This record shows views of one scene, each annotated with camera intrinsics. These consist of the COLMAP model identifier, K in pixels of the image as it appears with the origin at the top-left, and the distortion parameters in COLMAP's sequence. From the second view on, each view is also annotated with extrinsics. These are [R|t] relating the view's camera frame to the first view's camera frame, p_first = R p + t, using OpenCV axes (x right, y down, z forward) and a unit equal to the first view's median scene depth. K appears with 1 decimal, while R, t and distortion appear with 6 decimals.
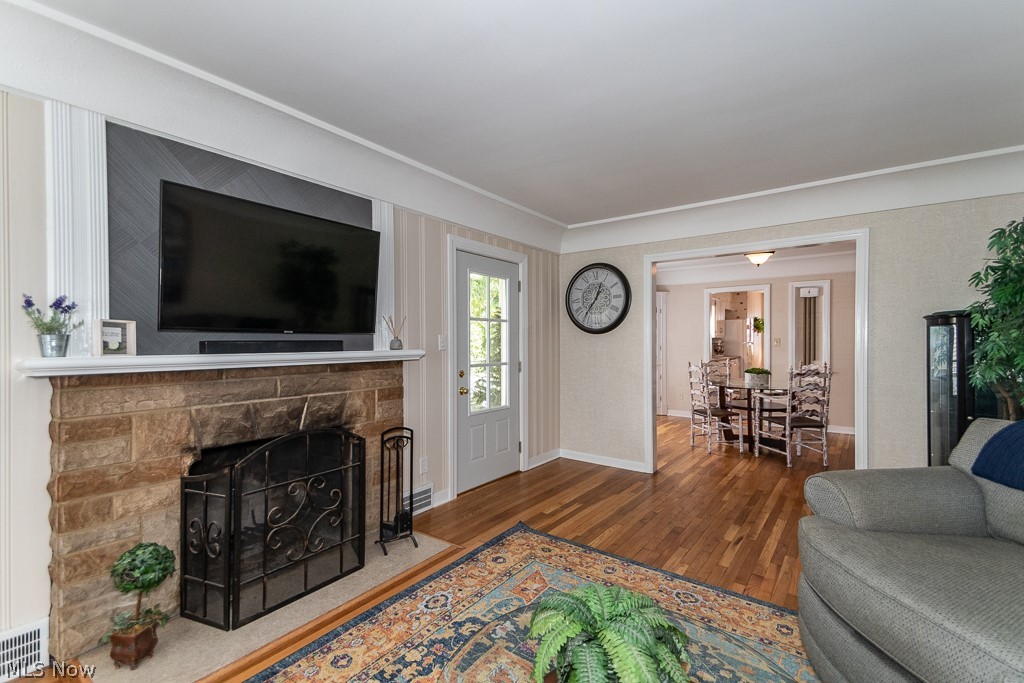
lens RADIAL K [[459.6, 0, 512.0], [0, 459.6, 341.5], [0, 0, 1]] dist [0.057760, -0.000166]
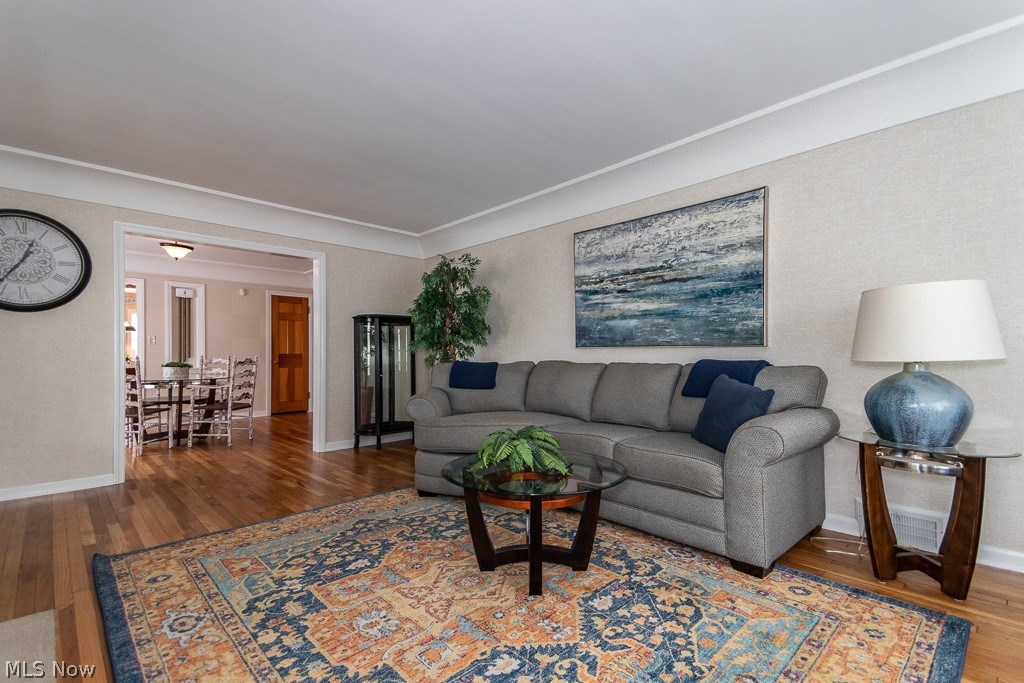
lens RADIAL K [[467.4, 0, 510.8], [0, 467.4, 354.7], [0, 0, 1]] dist [0.000749, 0.000035]
pose [[0.153757, 0.001445, 0.988108, -0.629653], [0.004328, 0.999988, -0.002135, 0.084075], [-0.988099, 0.004605, 0.153749, 0.255674]]
